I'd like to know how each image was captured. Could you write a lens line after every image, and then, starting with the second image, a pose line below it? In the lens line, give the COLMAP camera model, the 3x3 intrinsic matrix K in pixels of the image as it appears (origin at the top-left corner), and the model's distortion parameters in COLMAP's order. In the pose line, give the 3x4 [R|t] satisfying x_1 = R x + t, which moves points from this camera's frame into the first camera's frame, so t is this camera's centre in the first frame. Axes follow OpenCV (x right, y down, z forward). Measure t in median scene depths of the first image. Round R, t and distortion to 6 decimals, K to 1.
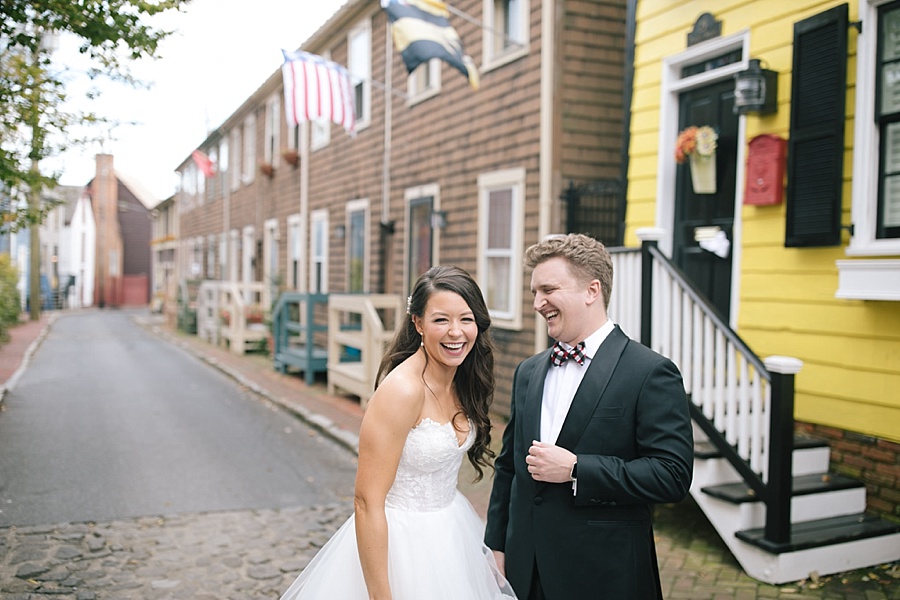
lens RADIAL K [[866.8, 0, 450.0], [0, 866.8, 300.0], [0, 0, 1]] dist [-0.008796, -0.001796]
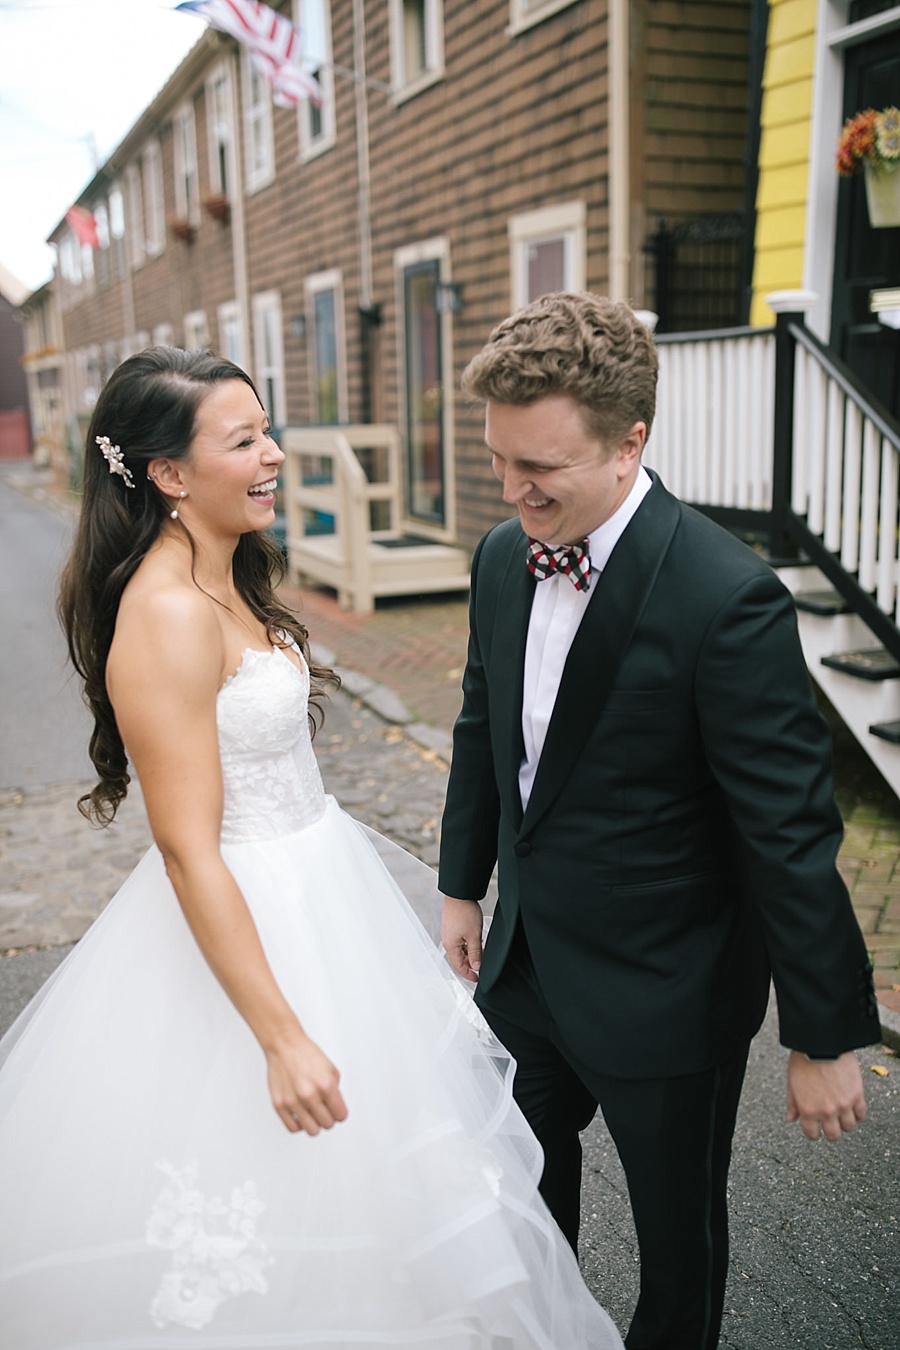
lens RADIAL K [[1300.3, 0, 450.0], [0, 1300.3, 675.0], [0, 0, 1]] dist [-0.008796, -0.001796]
pose [[0.998786, -0.032102, -0.037355, 0.013730], [0.038433, 0.982271, 0.183482, 0.001038], [0.030803, -0.184695, 0.982313, 0.045529]]
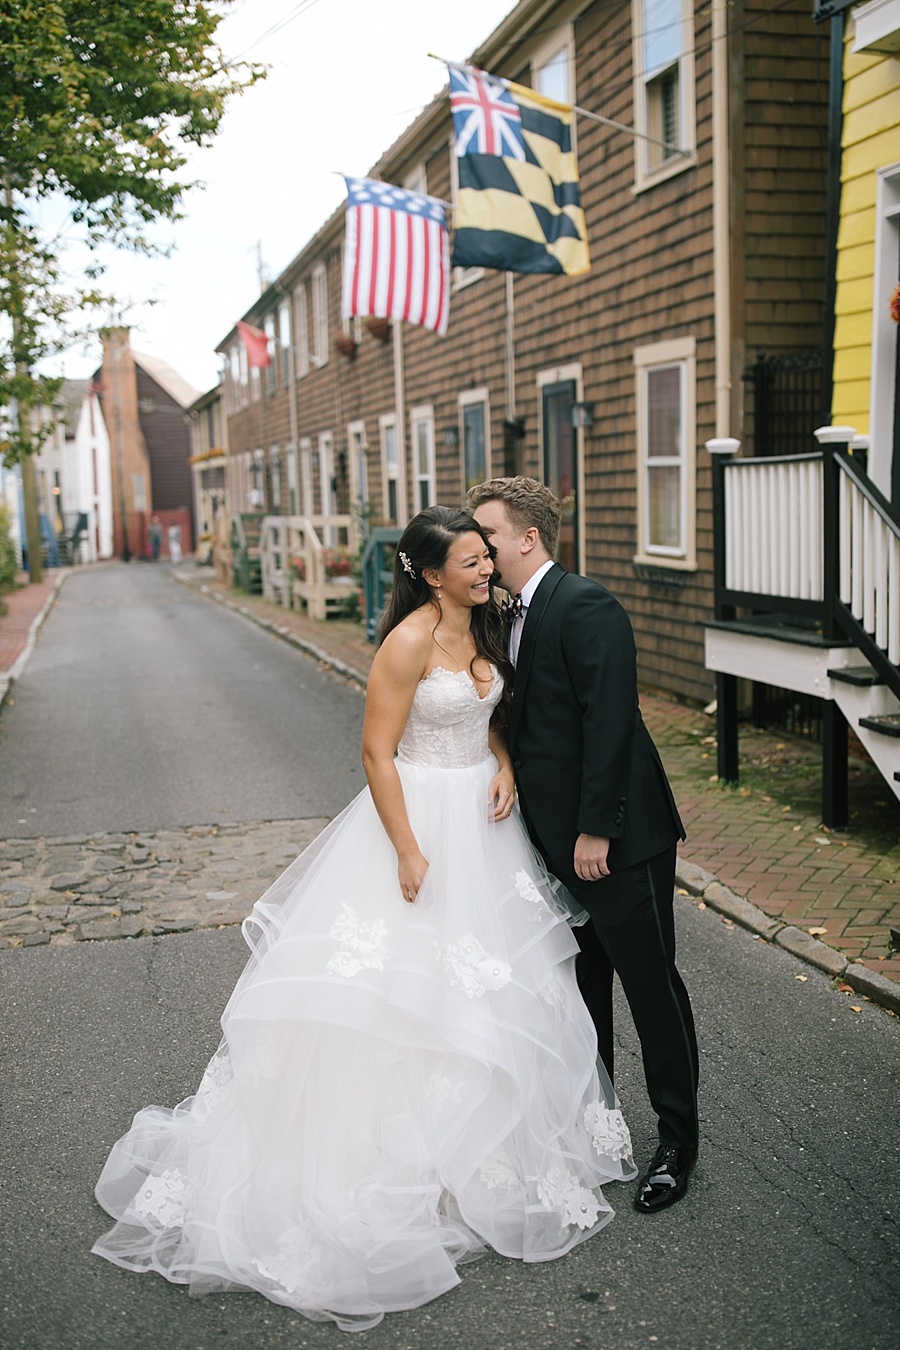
lens RADIAL K [[1350.8, 0, 450.0], [0, 1350.8, 675.0], [0, 0, 1]] dist [-0.002954, 0.001606]
pose [[0.988116, -0.027695, -0.151196, 0.040686], [0.043850, 0.993549, 0.104582, -0.004217], [0.147324, -0.109969, 0.982956, -0.099593]]
